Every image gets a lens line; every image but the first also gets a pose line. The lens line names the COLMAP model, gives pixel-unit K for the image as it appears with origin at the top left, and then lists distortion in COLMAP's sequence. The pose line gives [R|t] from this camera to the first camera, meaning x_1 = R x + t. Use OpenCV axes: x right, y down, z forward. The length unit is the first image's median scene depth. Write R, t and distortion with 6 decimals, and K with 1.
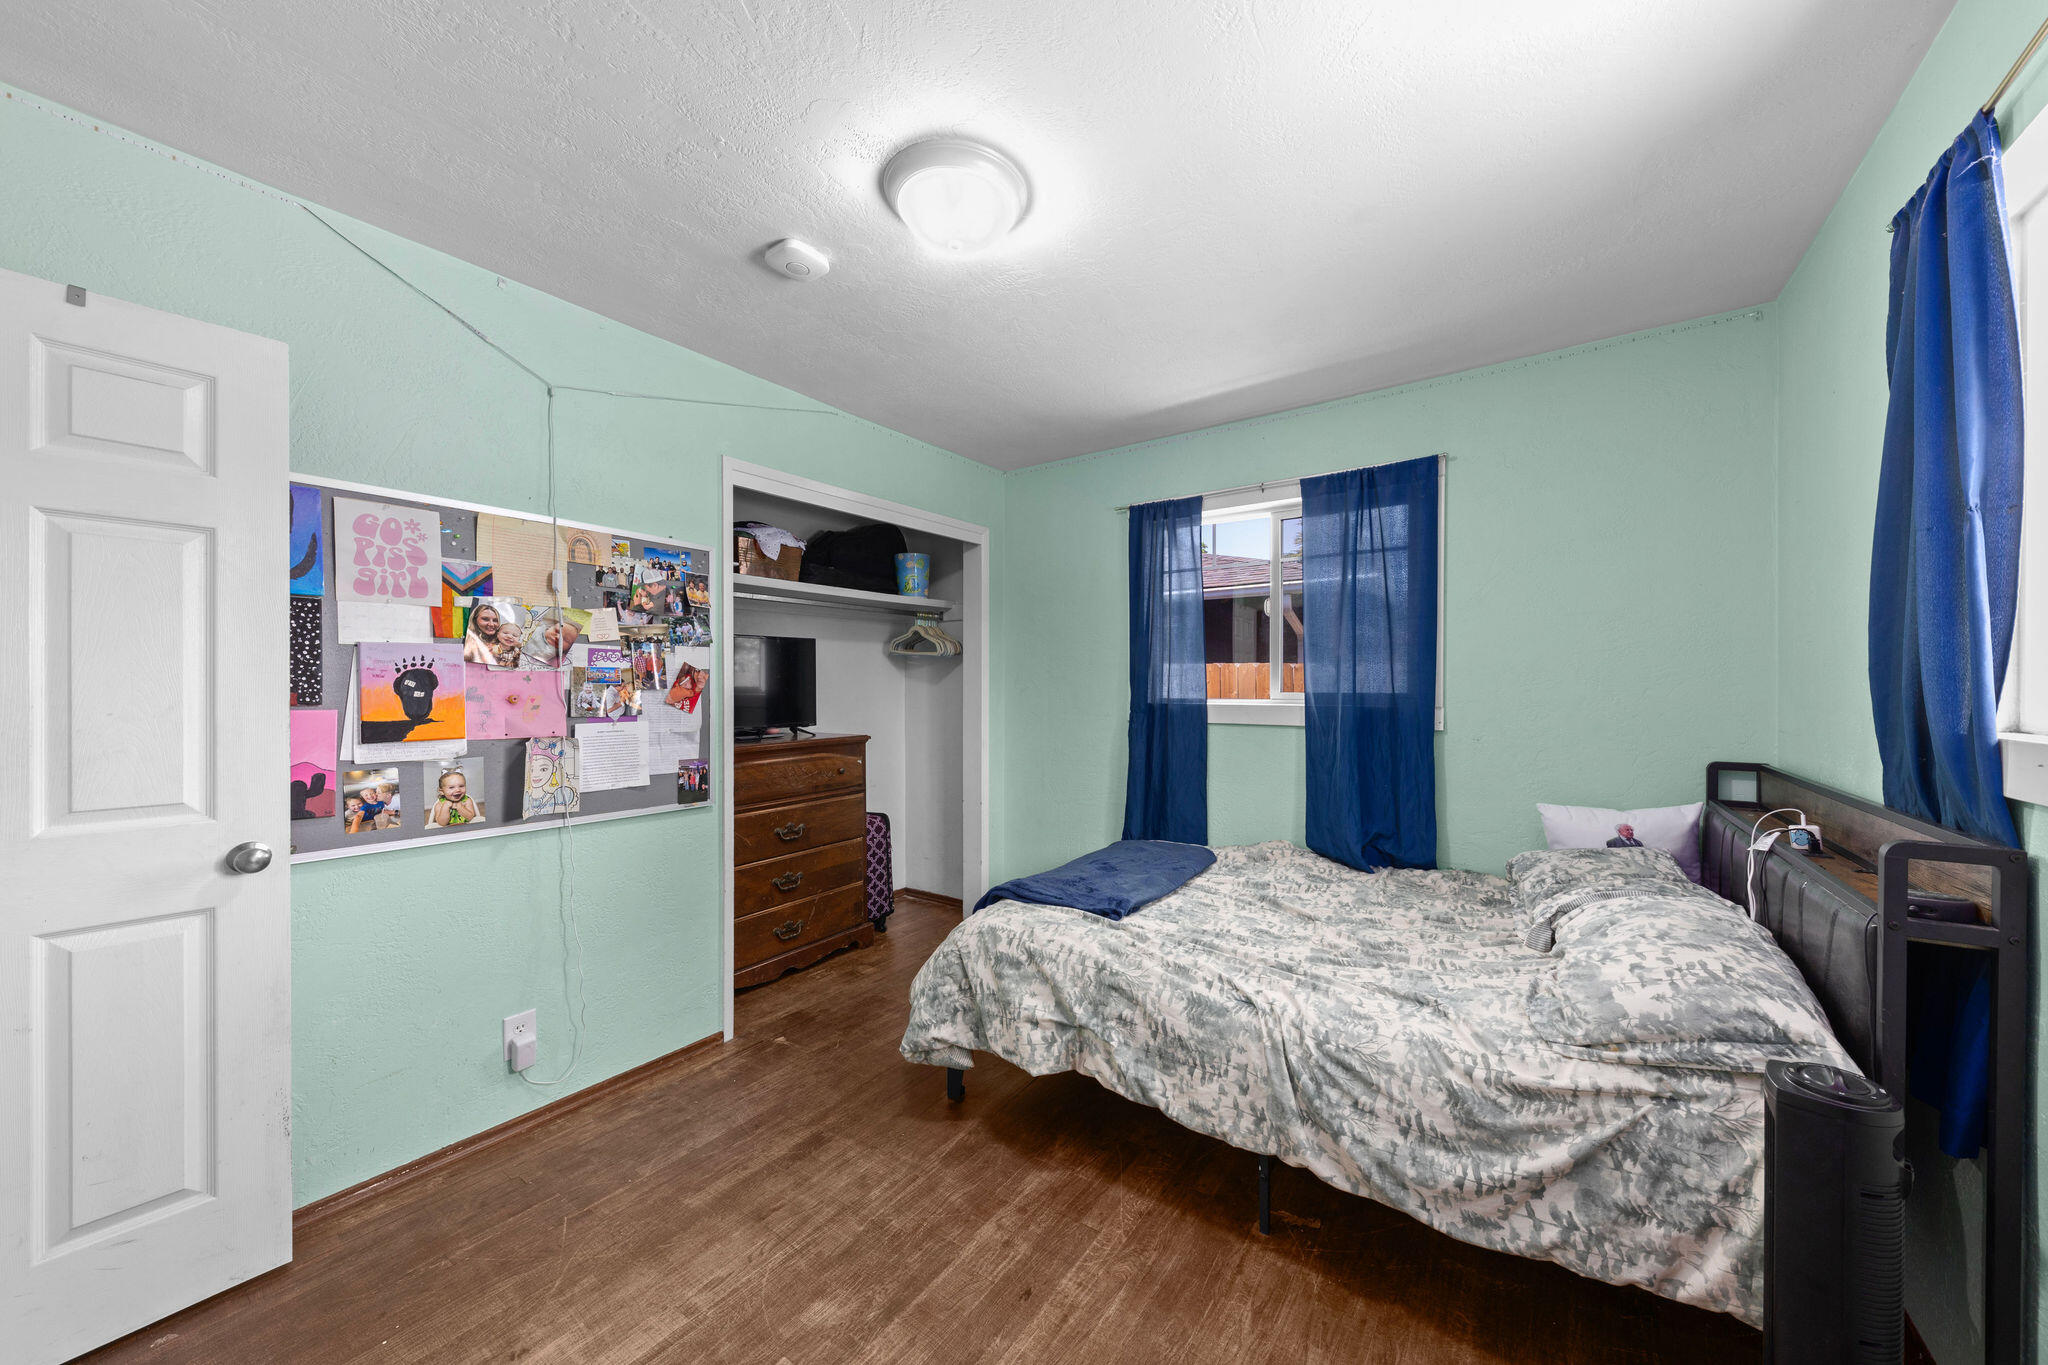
lens RADIAL K [[708.5, 0, 1027.7], [0, 708.5, 689.0], [0, 0, 1]] dist [-0.002641, -0.000564]
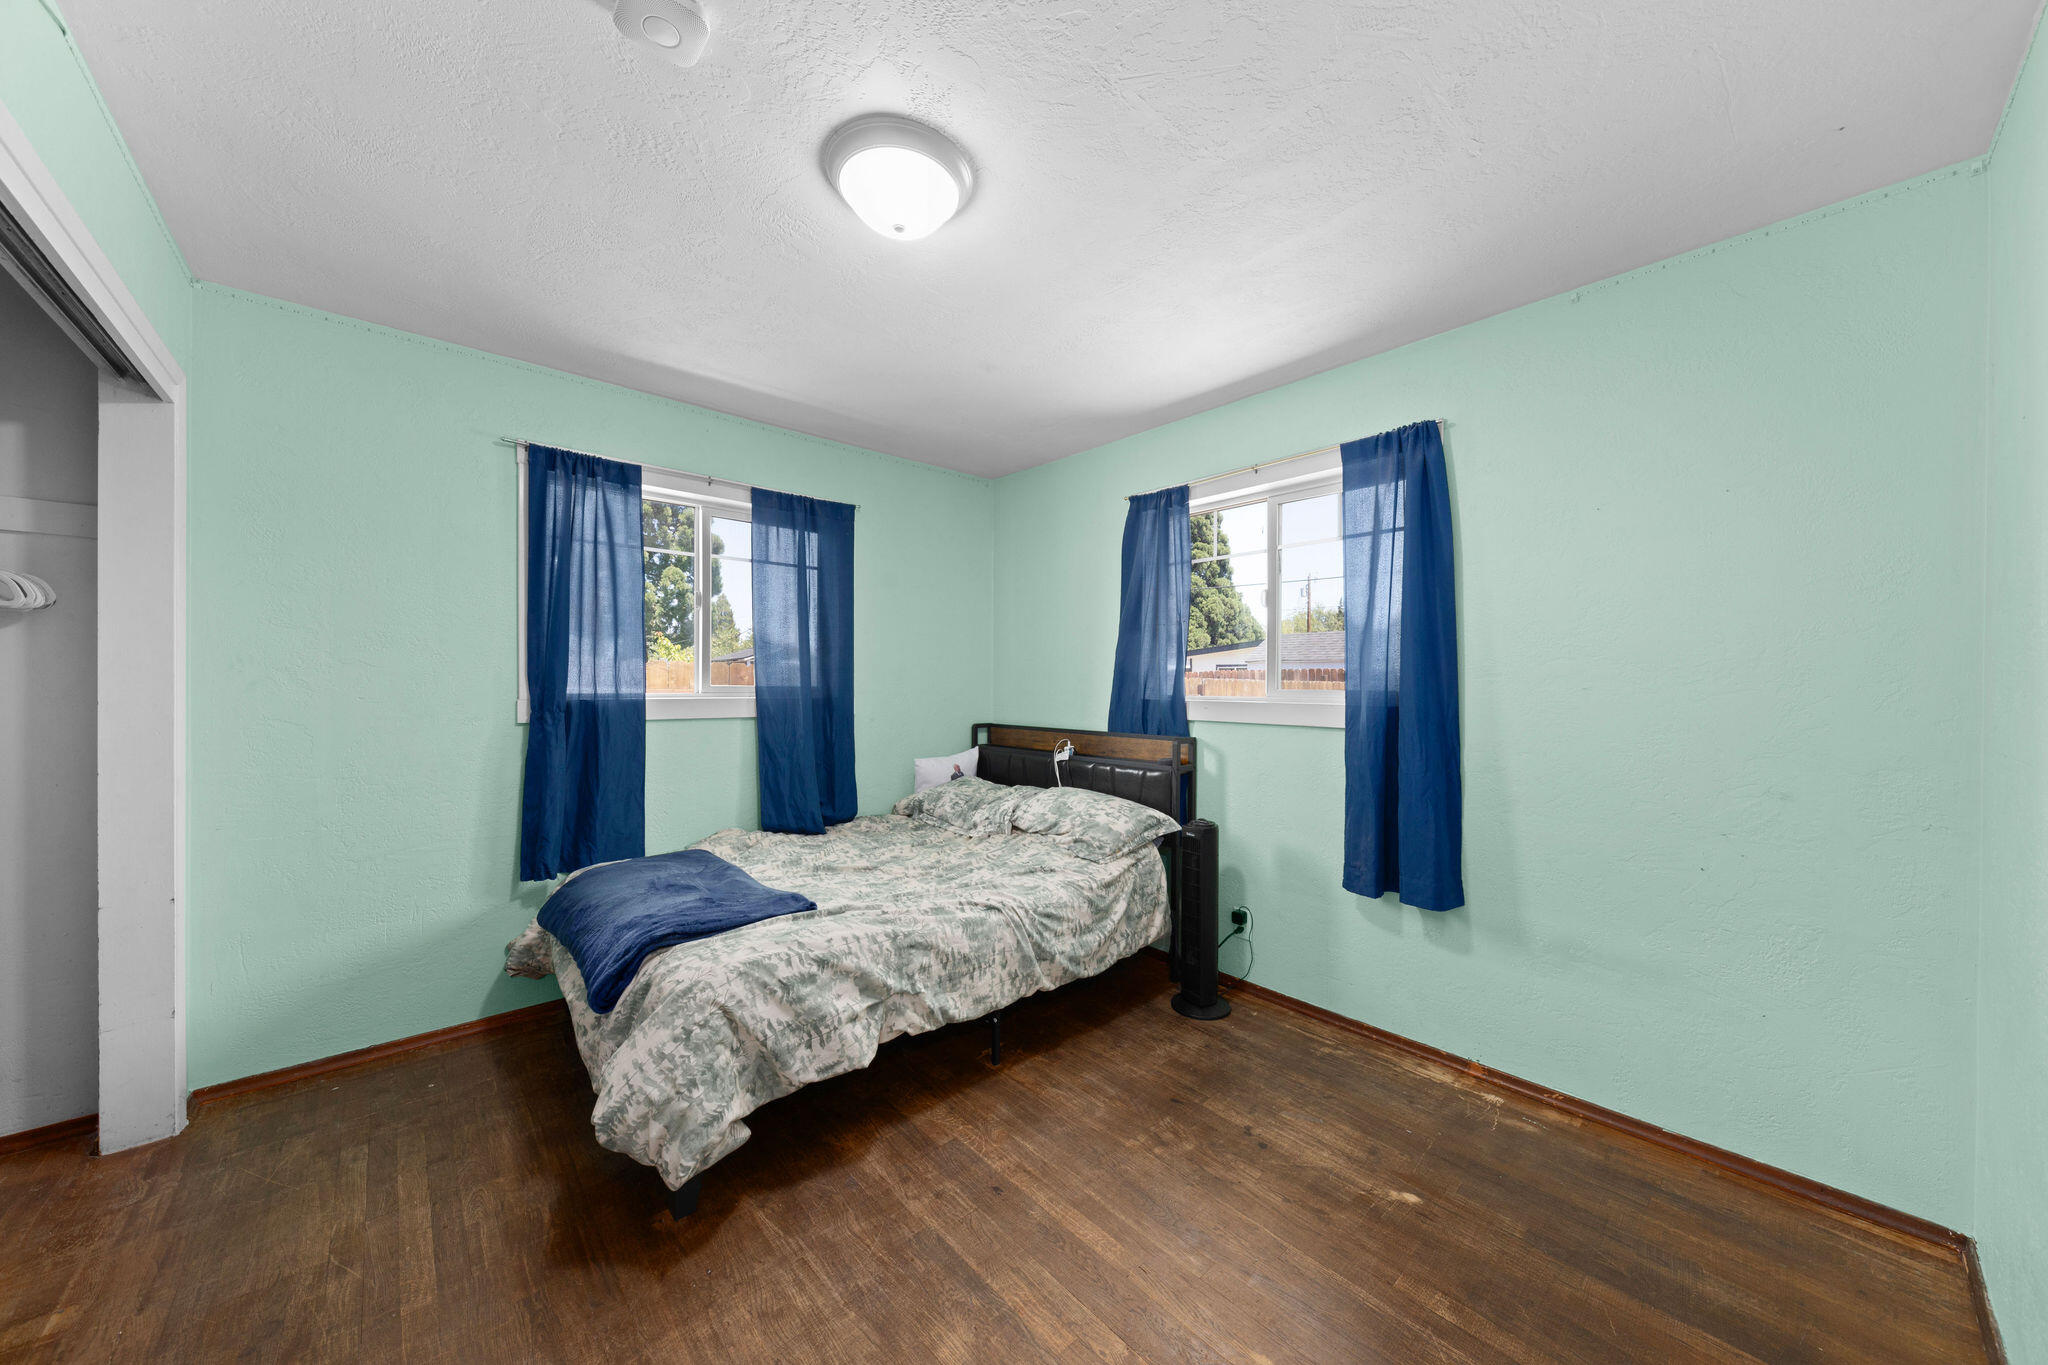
lens RADIAL K [[708.5, 0, 1064.3], [0, 708.5, 684.6], [0, 0, 1]] dist [-0.002641, -0.000564]
pose [[0.189053, -0.000854, 0.981966, -0.989425], [-0.002980, 0.999995, 0.001444, 0.000118], [-0.981962, -0.003199, 0.189050, 0.570330]]
